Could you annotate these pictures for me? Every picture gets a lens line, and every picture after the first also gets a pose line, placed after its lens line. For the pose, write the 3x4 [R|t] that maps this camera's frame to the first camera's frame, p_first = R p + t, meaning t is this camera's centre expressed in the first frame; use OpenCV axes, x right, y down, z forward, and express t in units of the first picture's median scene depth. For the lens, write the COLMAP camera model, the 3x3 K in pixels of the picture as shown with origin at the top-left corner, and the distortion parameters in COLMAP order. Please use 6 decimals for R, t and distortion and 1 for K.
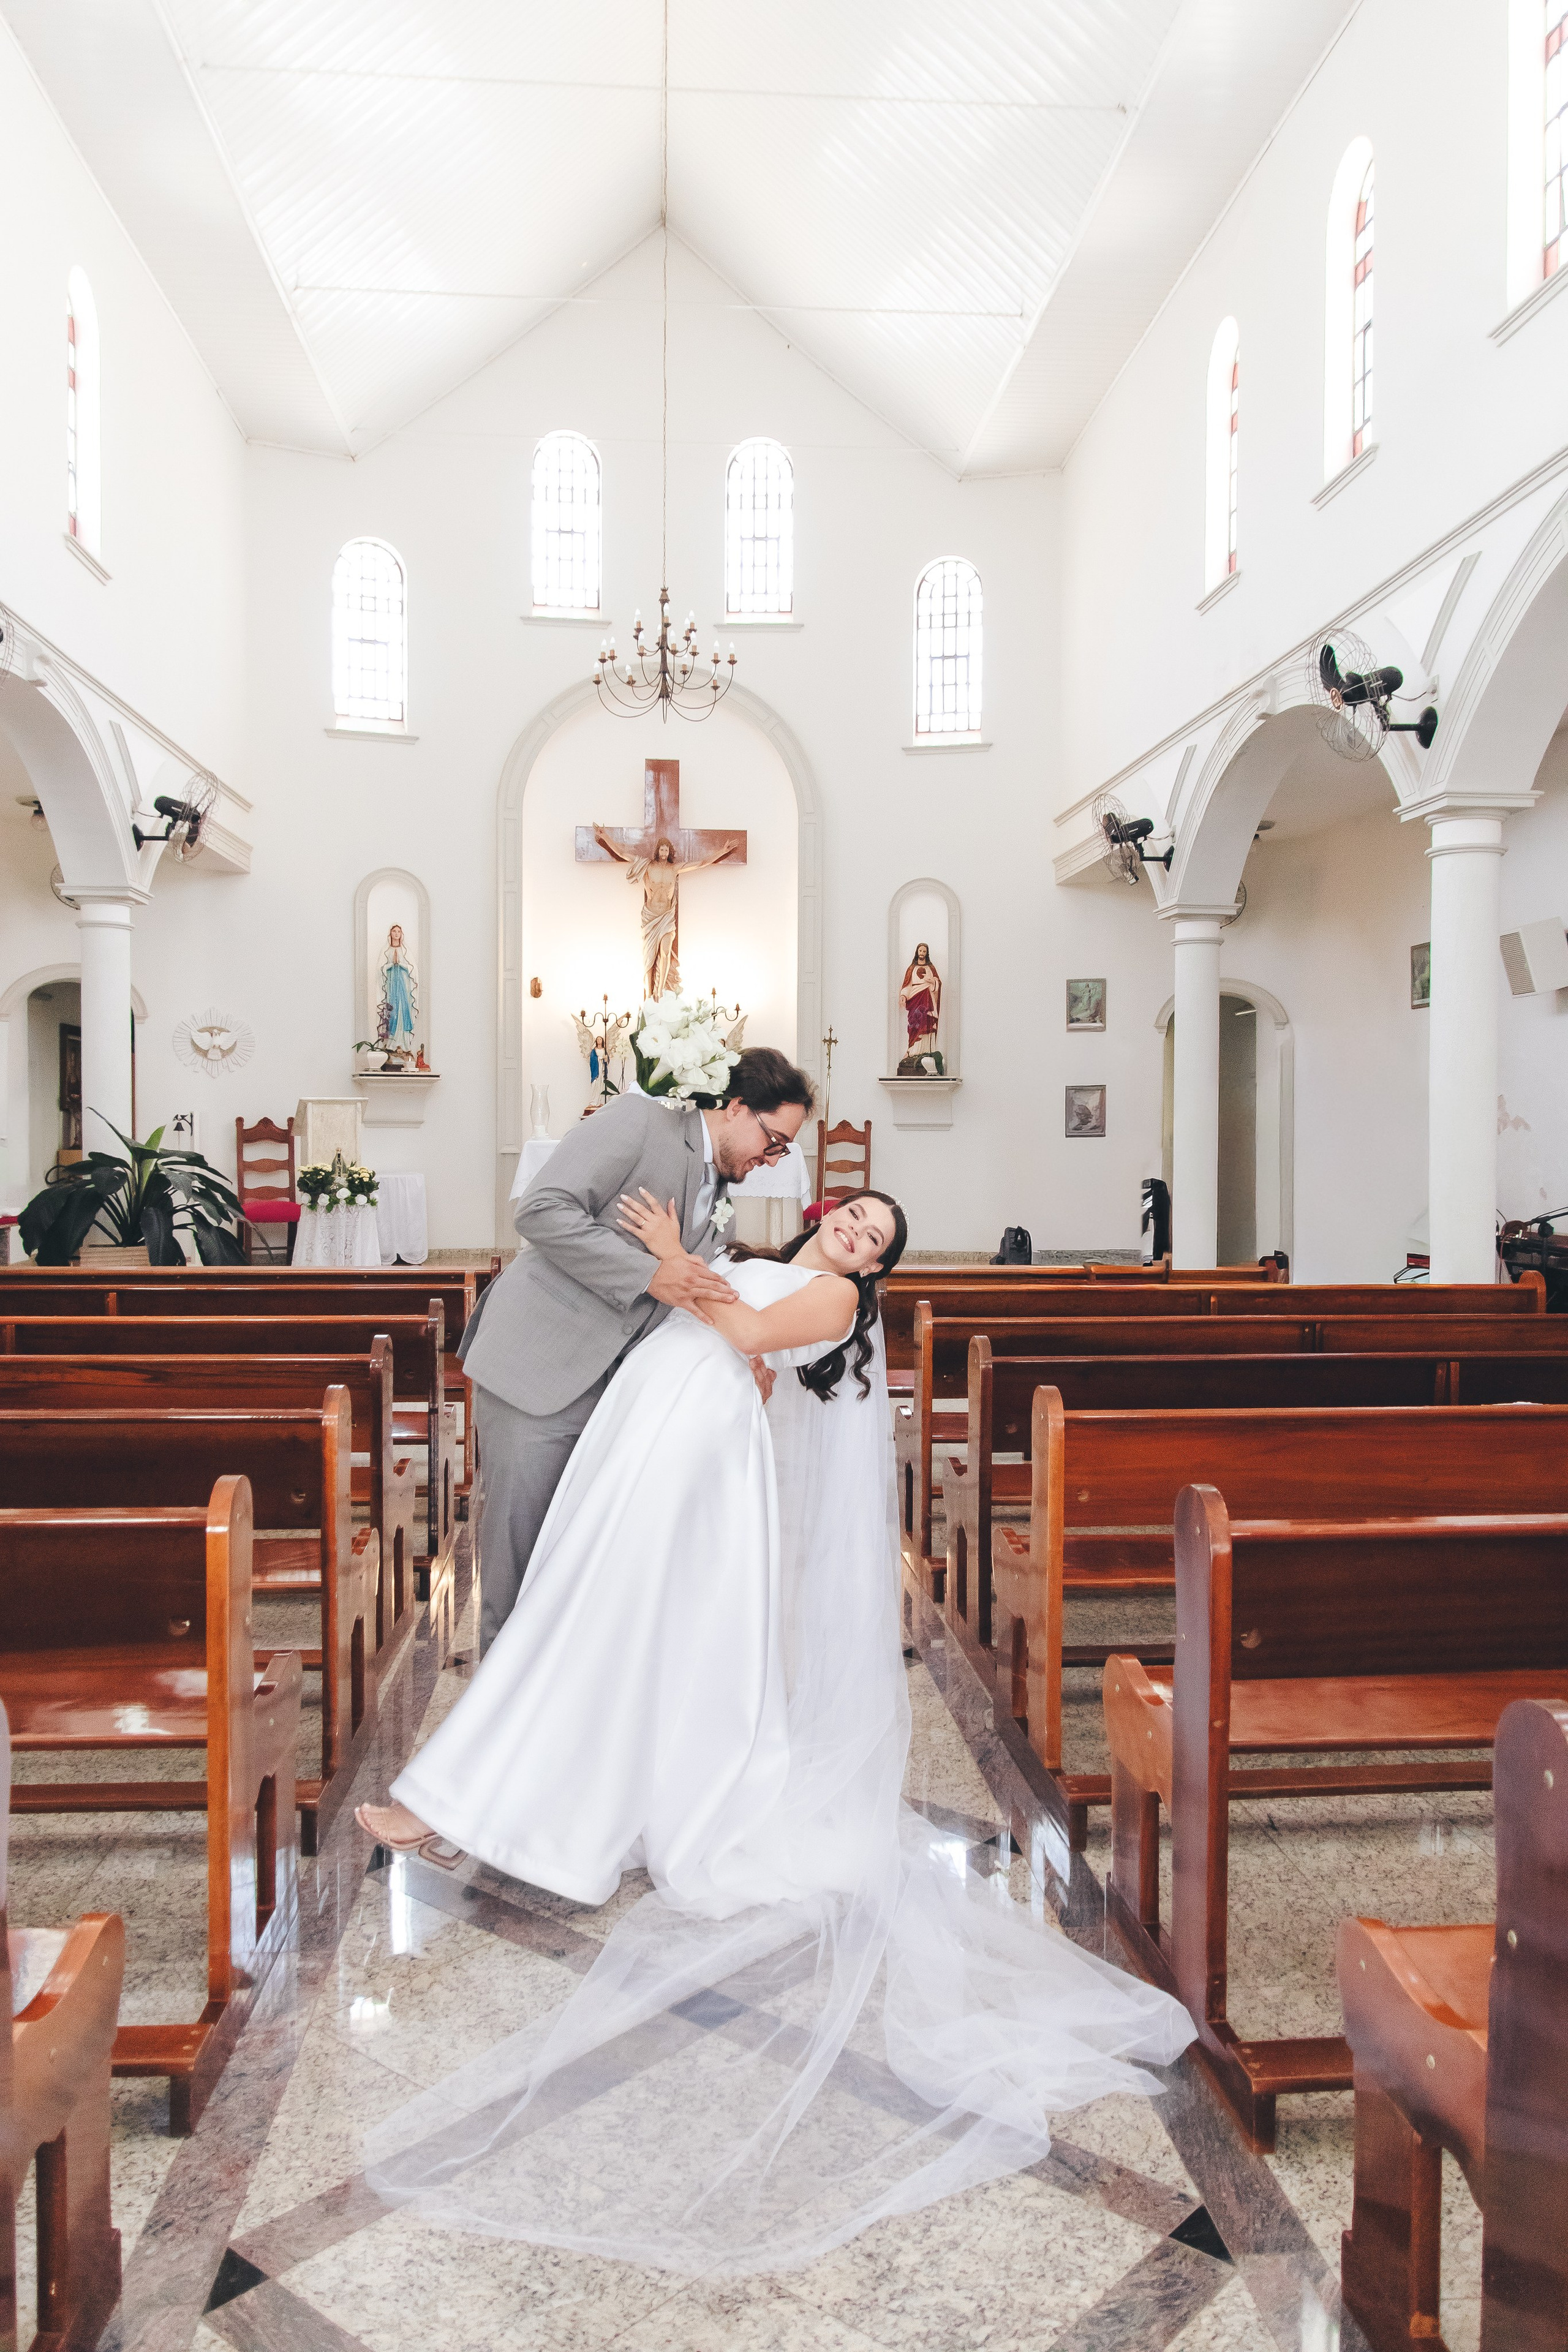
lens RADIAL K [[1991.0, 0, 789.8], [0, 1991.0, 1161.2], [0, 0, 1]] dist [0.046797, -0.015712]
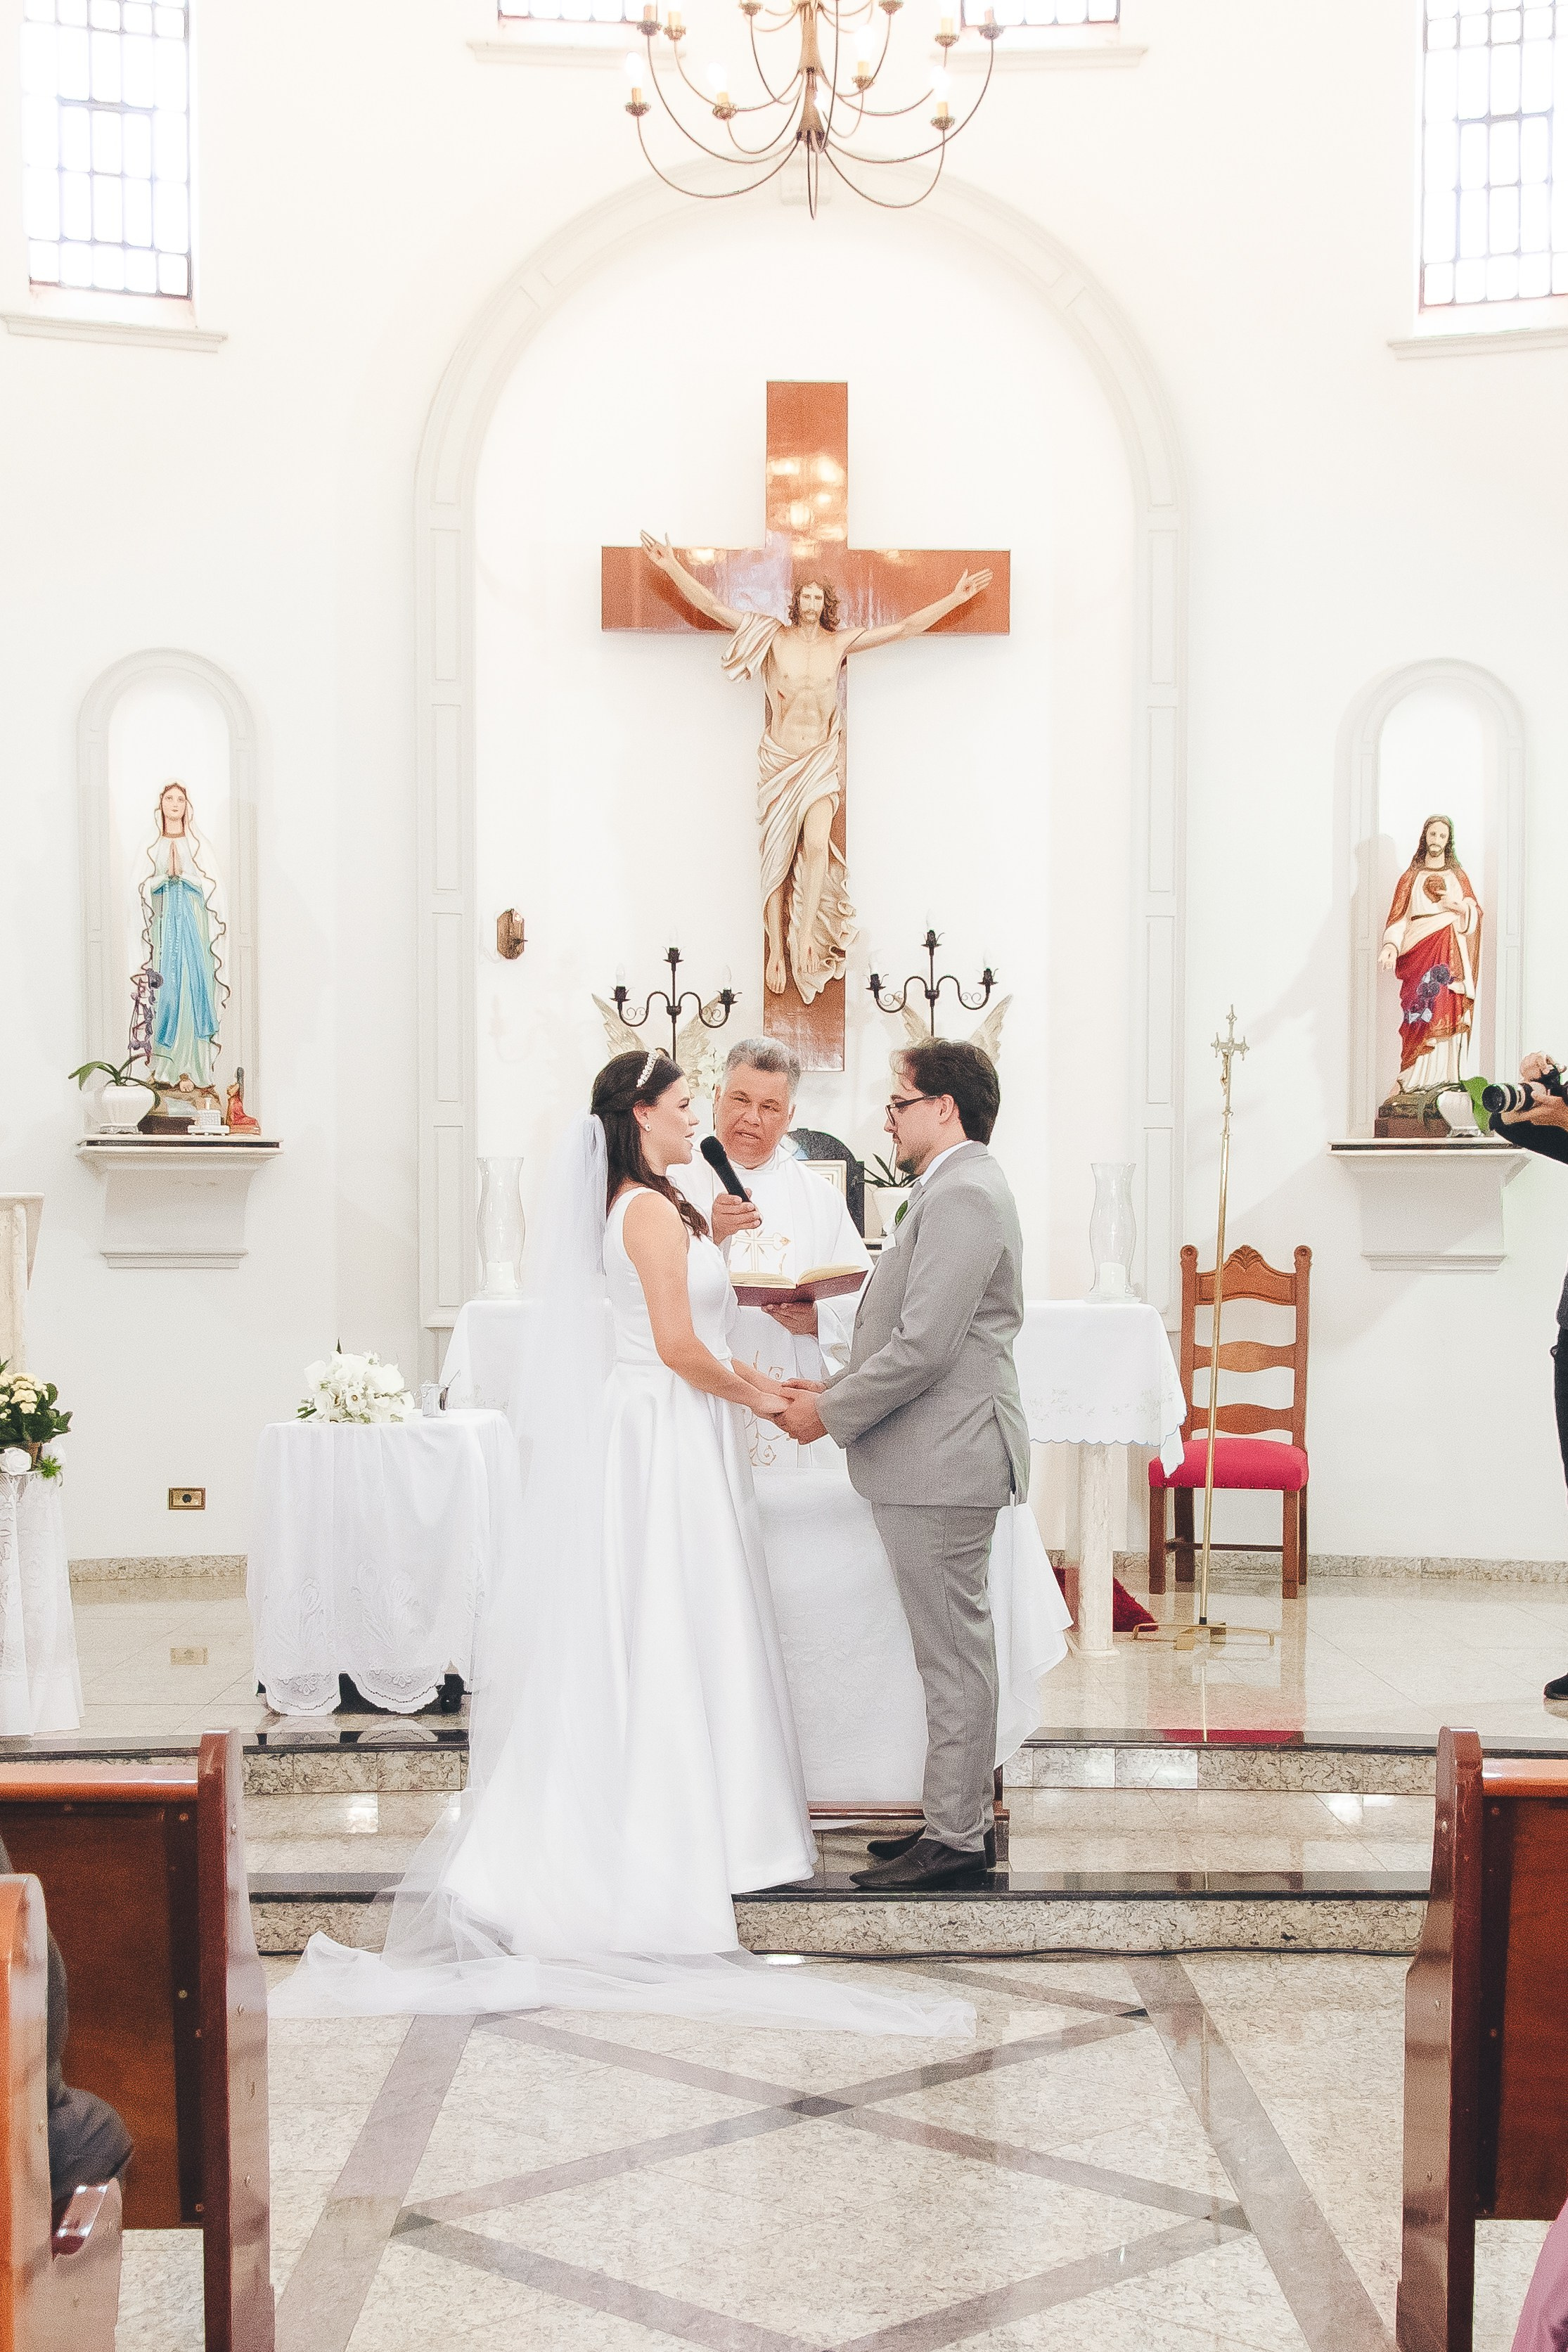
lens RADIAL K [[1991.0, 0, 828.3], [0, 1991.0, 1328.7], [0, 0, 1]] dist [0.046797, -0.015712]
pose [[0.998483, -0.001746, -0.055041, -0.036934], [0.002655, 0.999861, 0.016440, -0.010378], [0.055004, -0.016562, 0.998349, 0.580081]]
